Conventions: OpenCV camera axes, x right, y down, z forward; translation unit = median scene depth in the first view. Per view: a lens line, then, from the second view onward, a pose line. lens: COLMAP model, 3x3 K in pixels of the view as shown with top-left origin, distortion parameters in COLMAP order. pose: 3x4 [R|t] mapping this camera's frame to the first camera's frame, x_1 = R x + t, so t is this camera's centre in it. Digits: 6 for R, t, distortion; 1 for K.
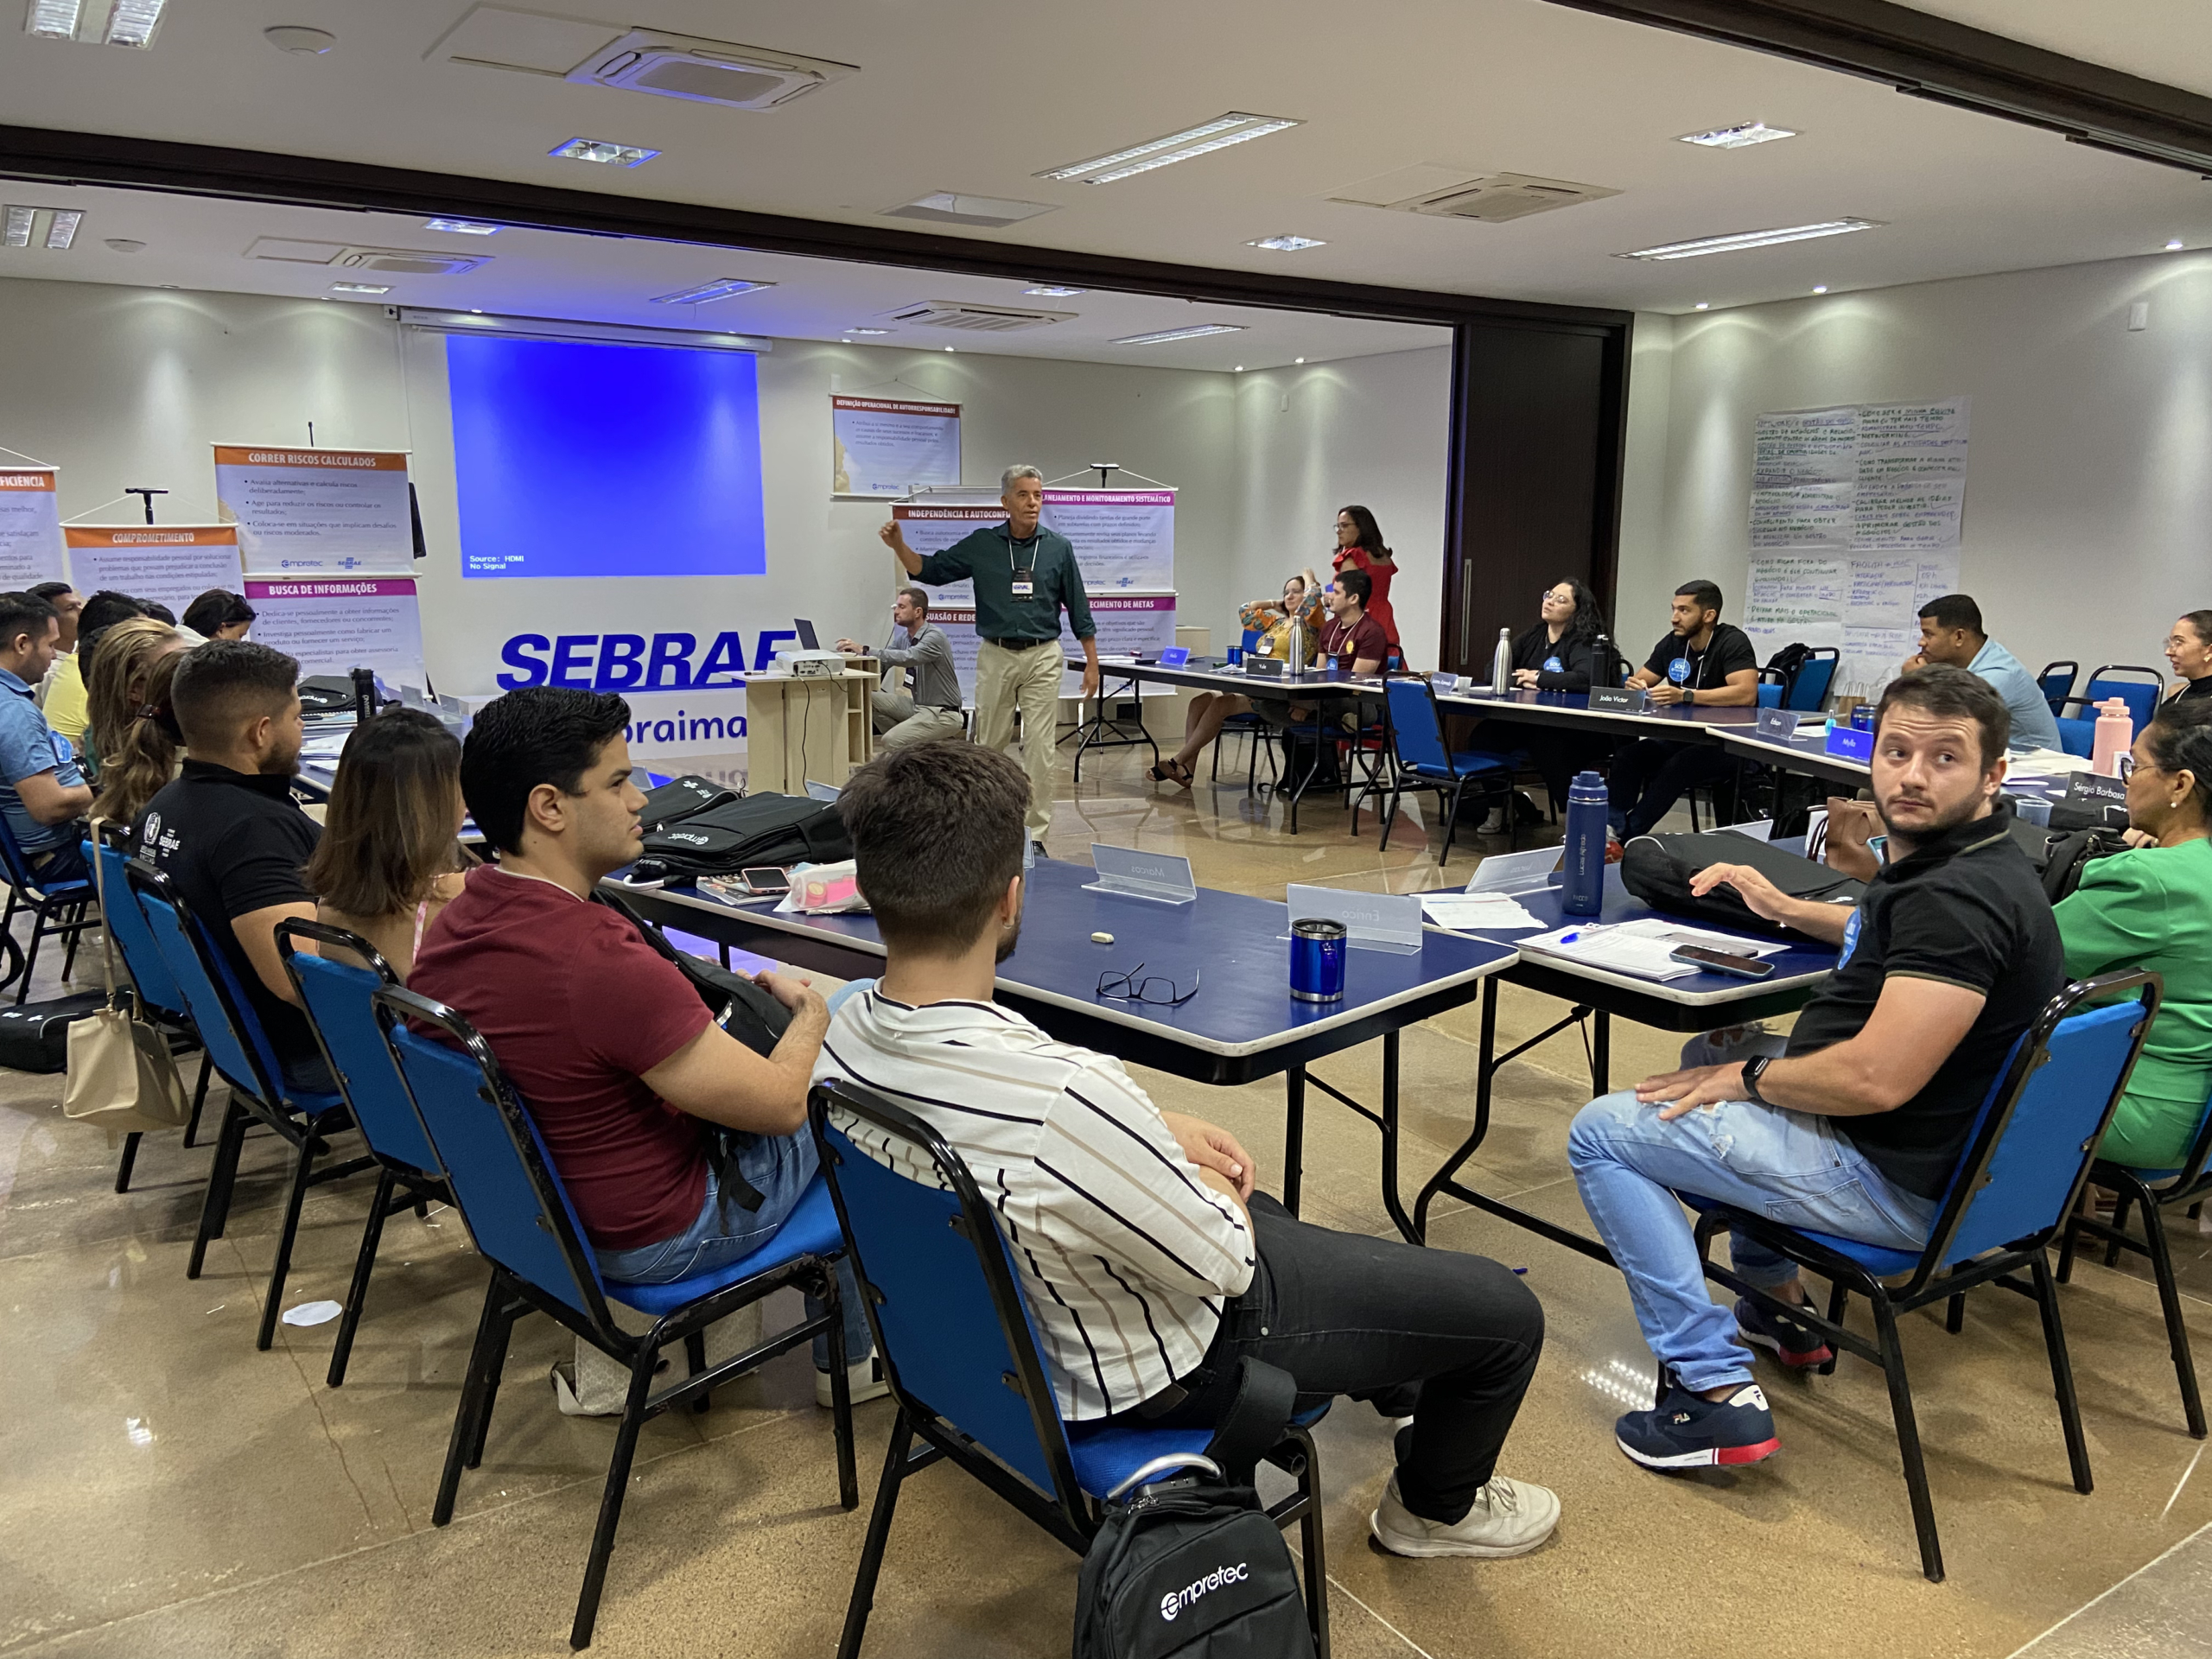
lens RADIAL K [[1737.8, 0, 1128.6], [0, 1737.8, 808.4], [0, 0, 1]] dist [0.115195, -0.160099]
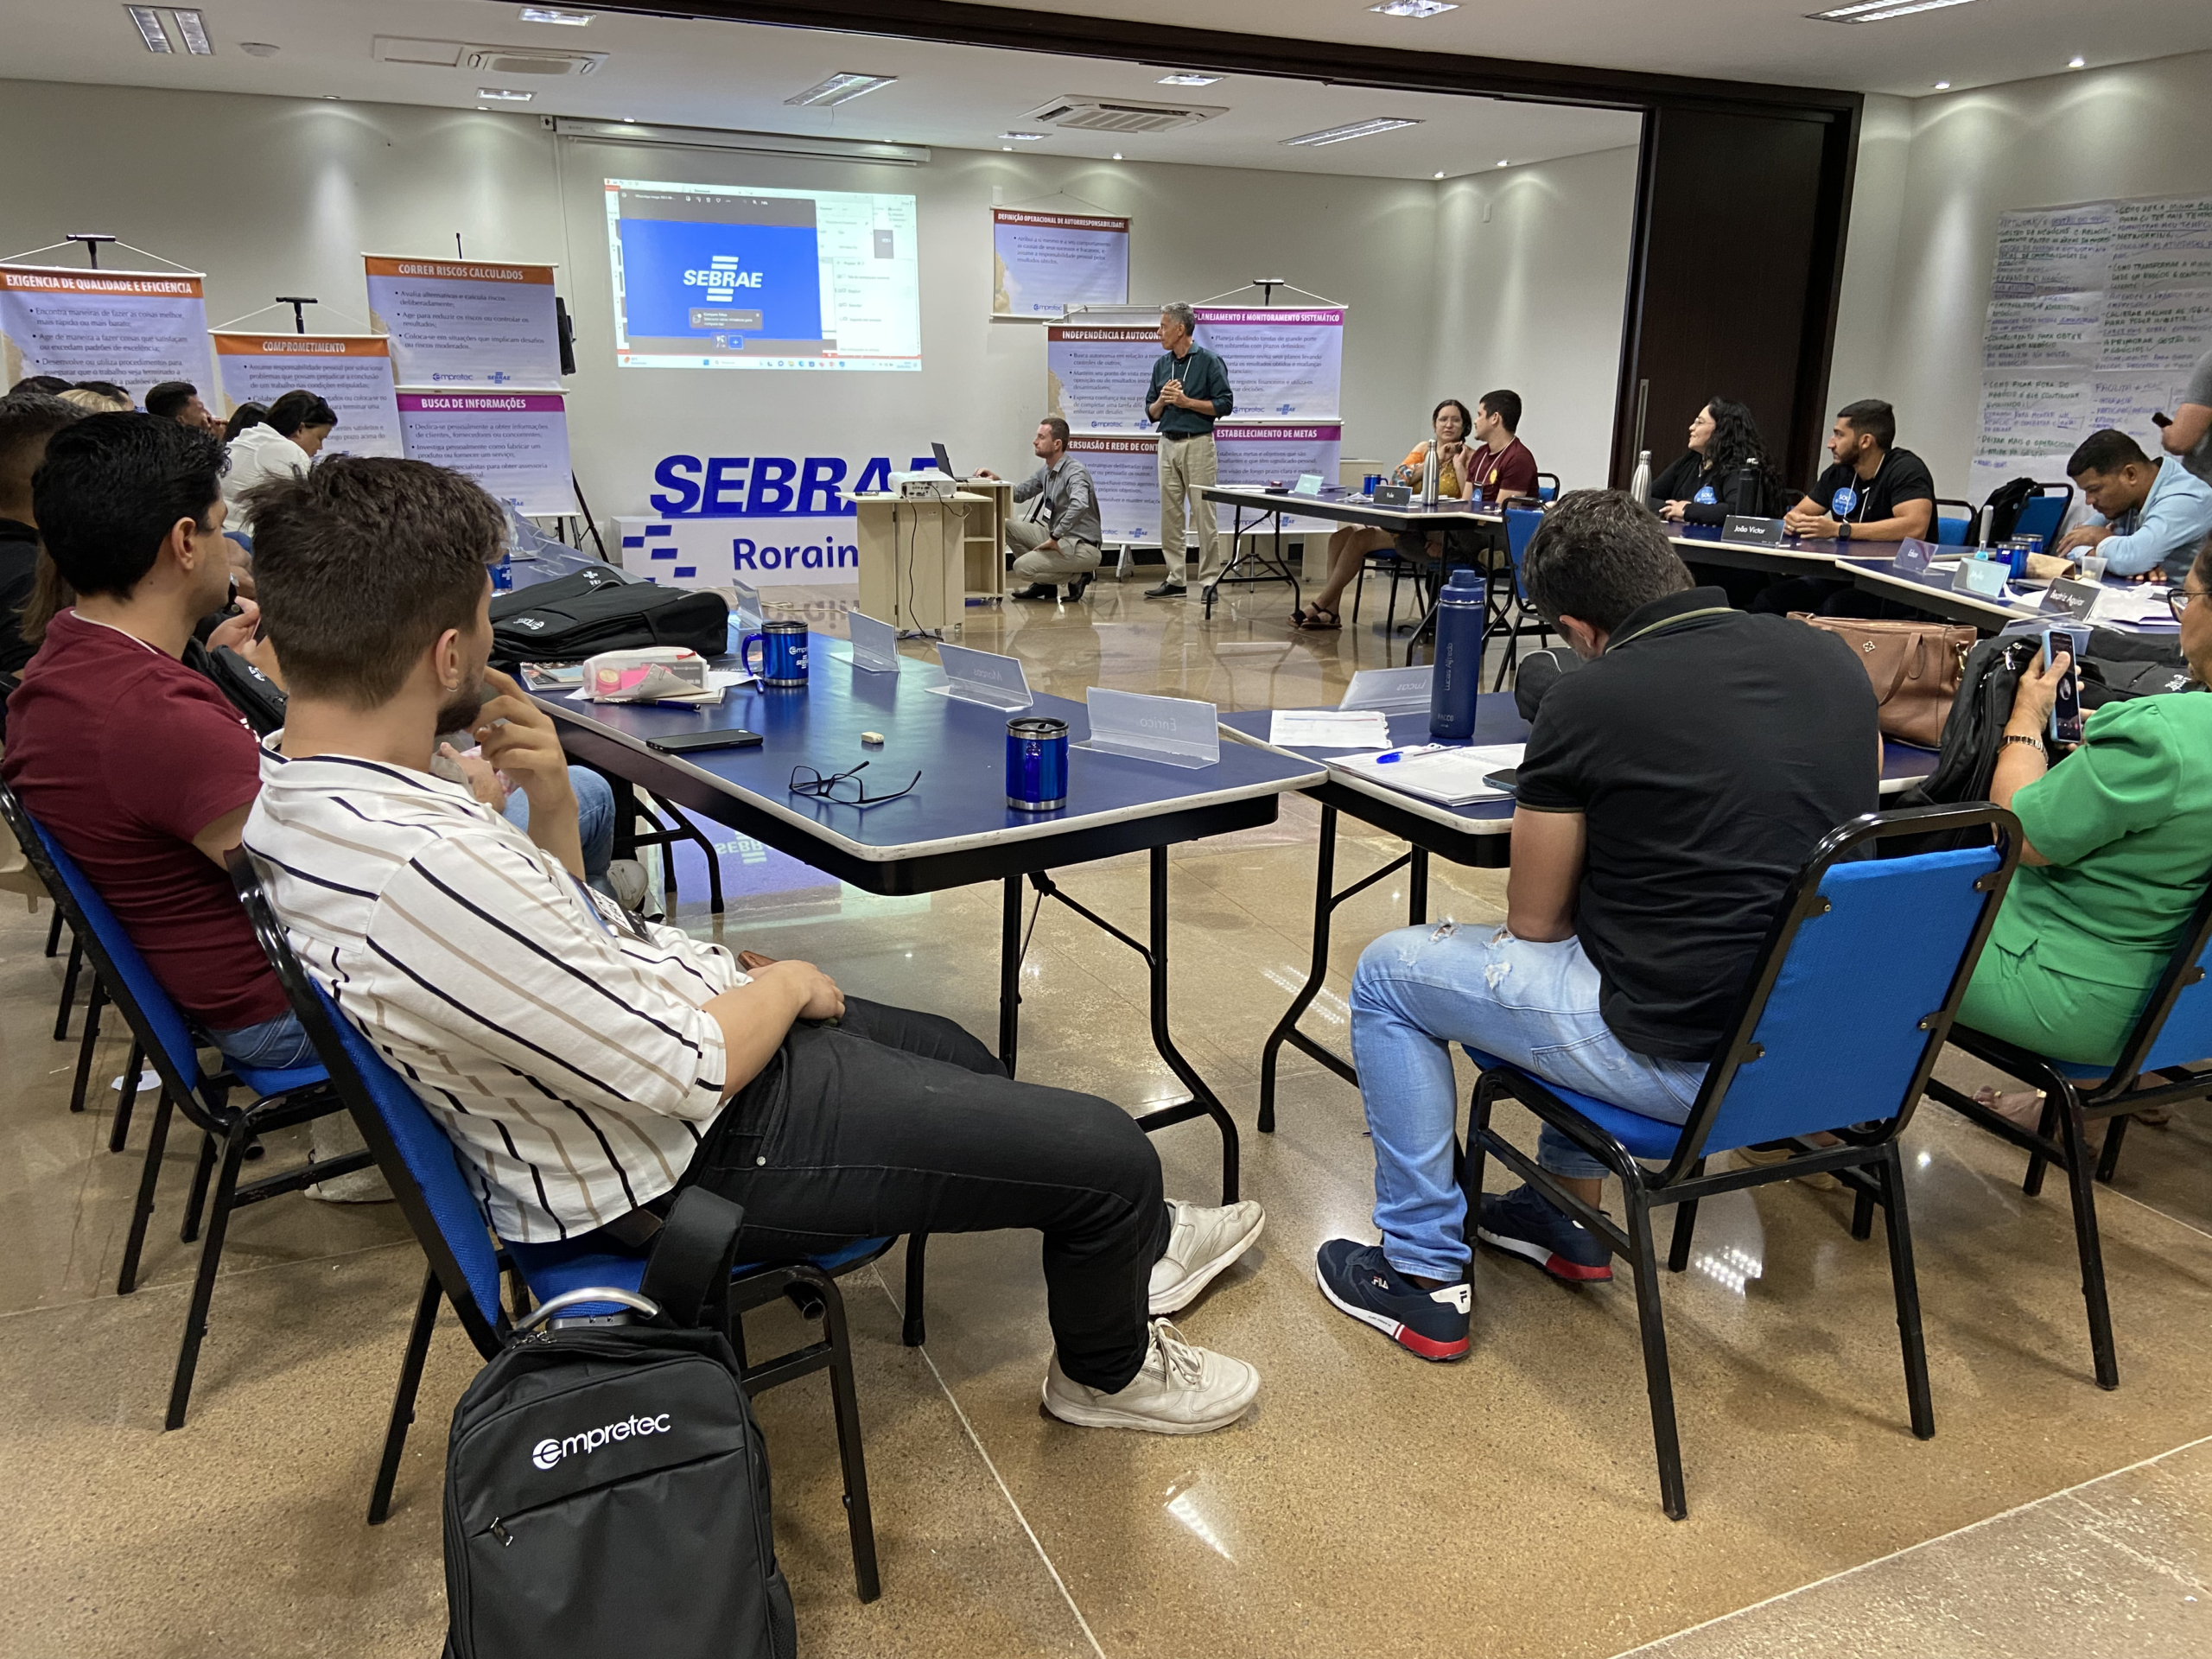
lens RADIAL K [[1729.9, 0, 1106.0], [0, 1729.9, 829.5], [0, 0, 1]] dist [0.126006, -0.173324]
pose [[0.985260, 0.048595, -0.164017, 0.083429], [-0.032855, 0.994708, 0.097350, 0.009856], [0.167879, -0.090526, 0.981642, 0.042685]]
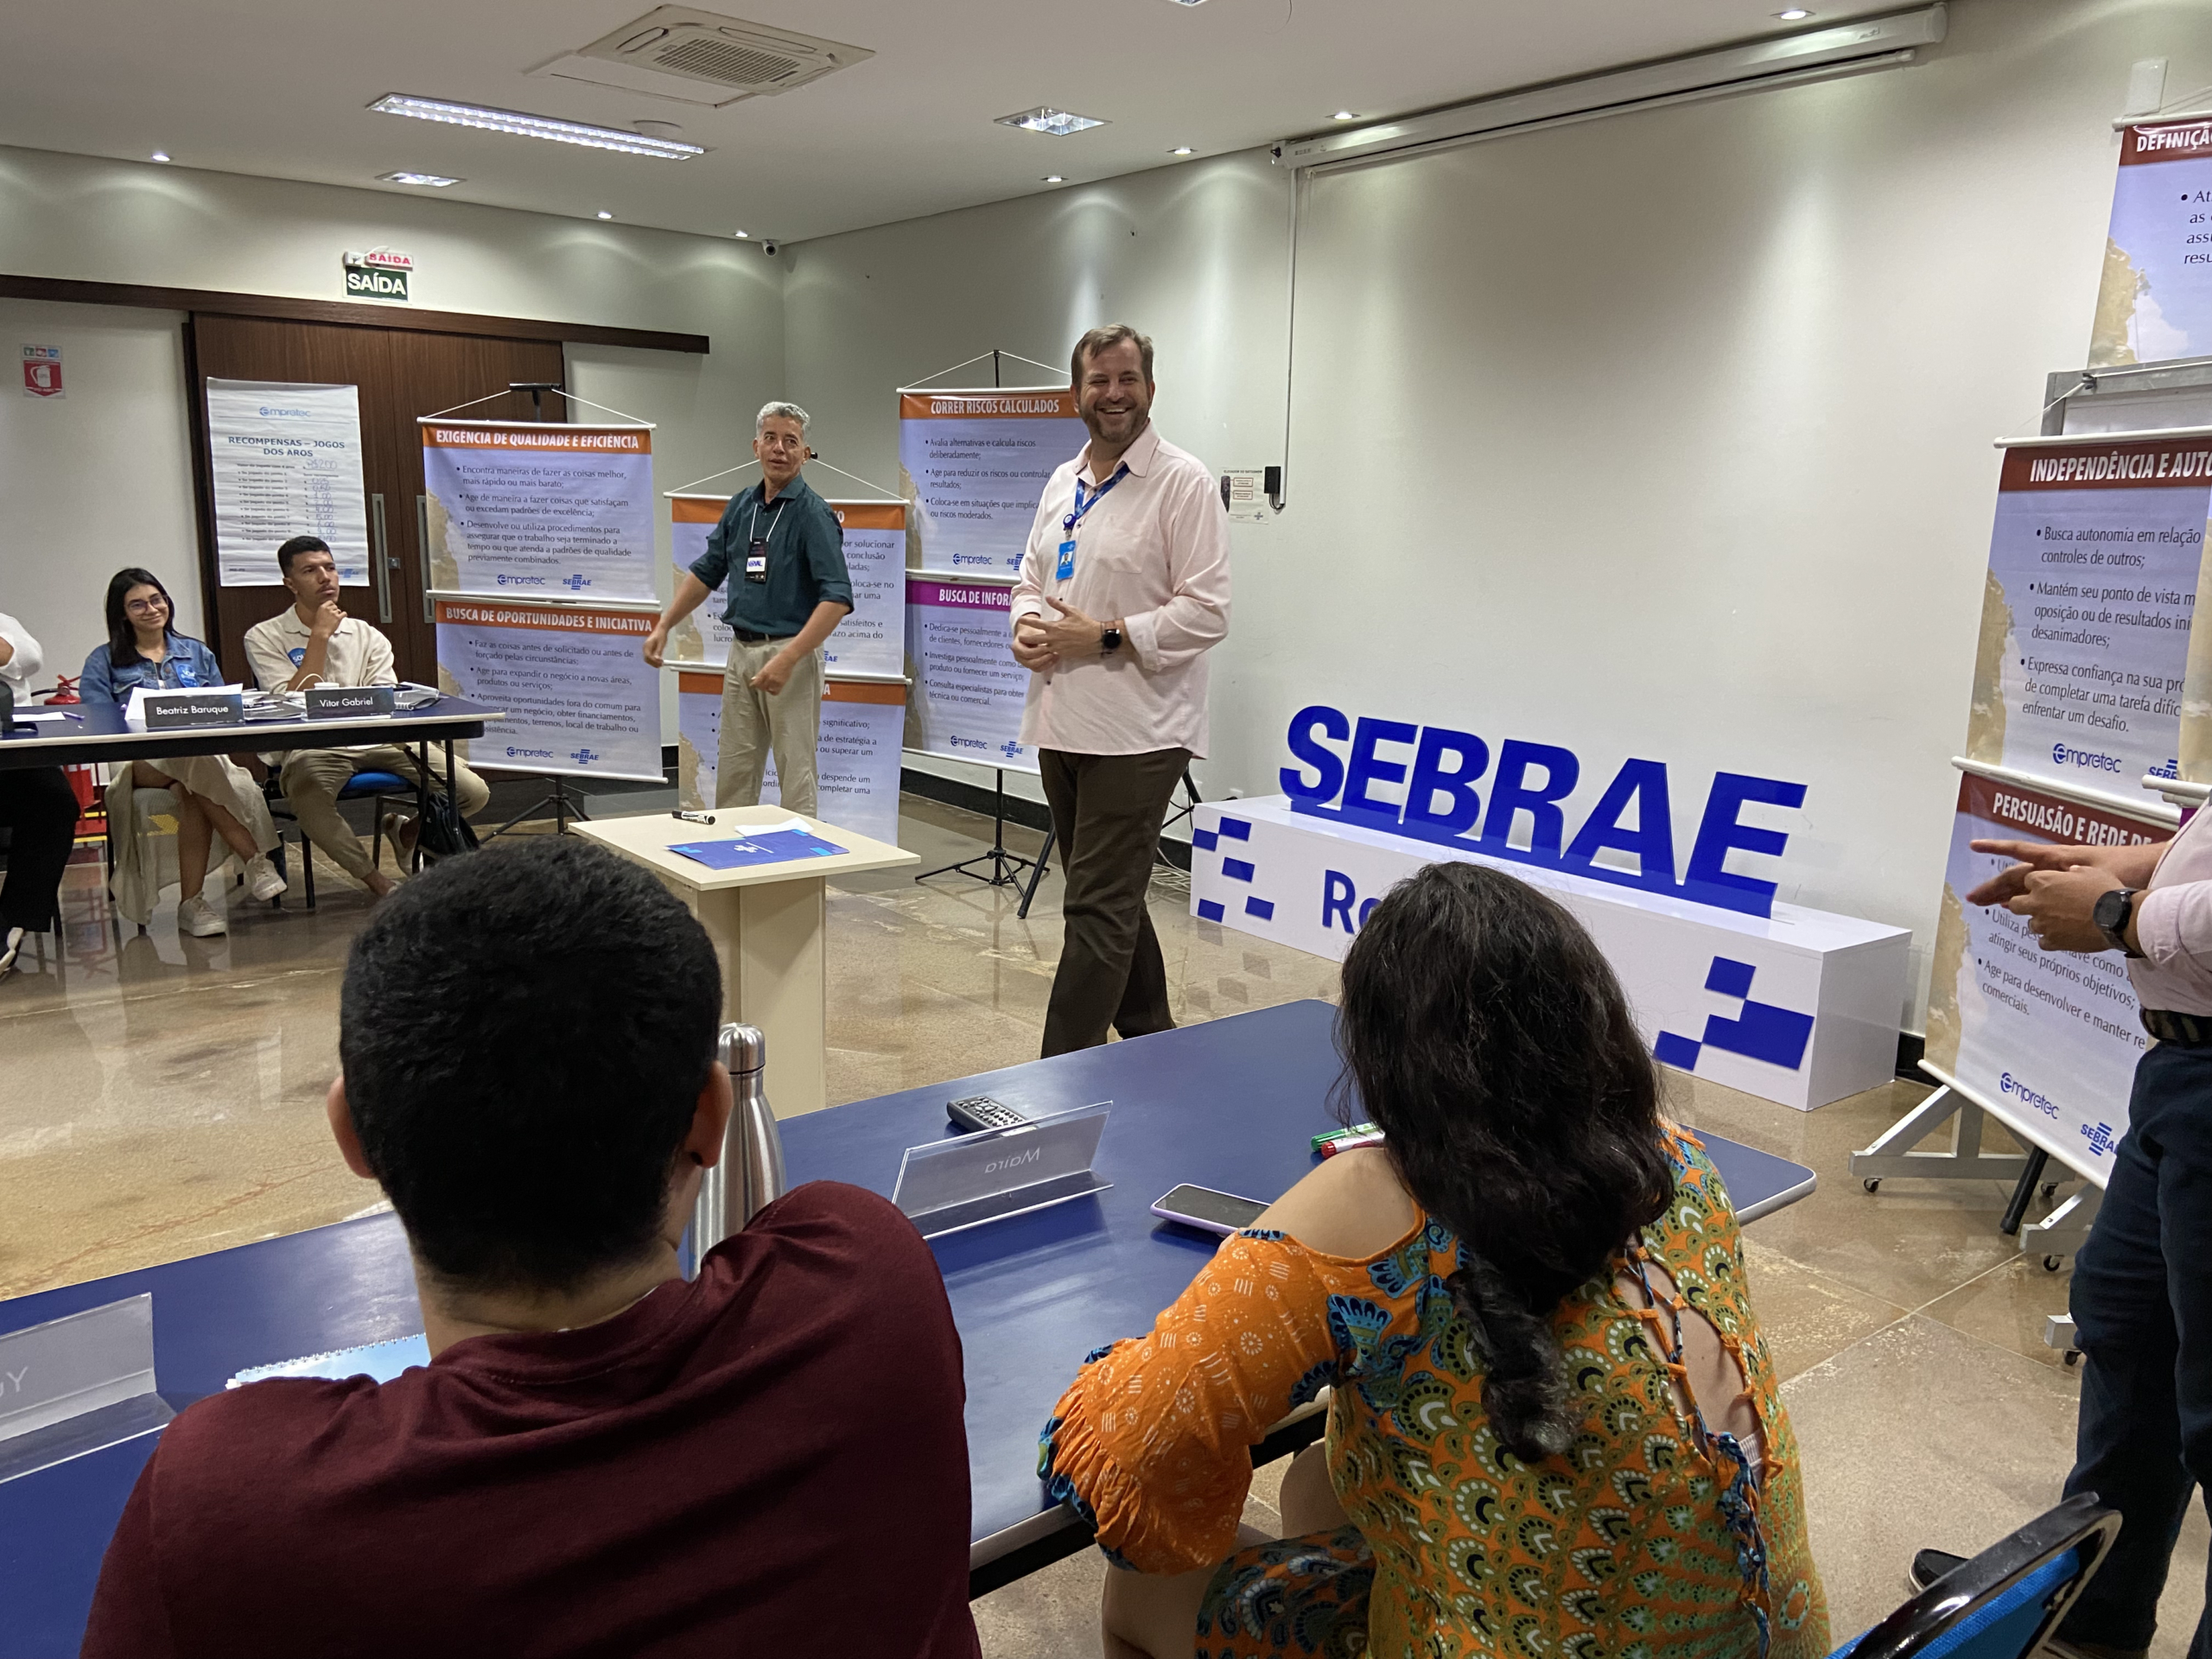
lens RADIAL K [[1664.1, 0, 1106.0], [0, 1664.1, 829.5], [0, 0, 1]] dist [0.123340, -0.132922]
pose [[0.073476, 0.186471, -0.979709, 0.203222], [-0.183470, 0.968125, 0.170506, -0.157526], [0.980276, 0.167219, 0.105346, 1.001363]]
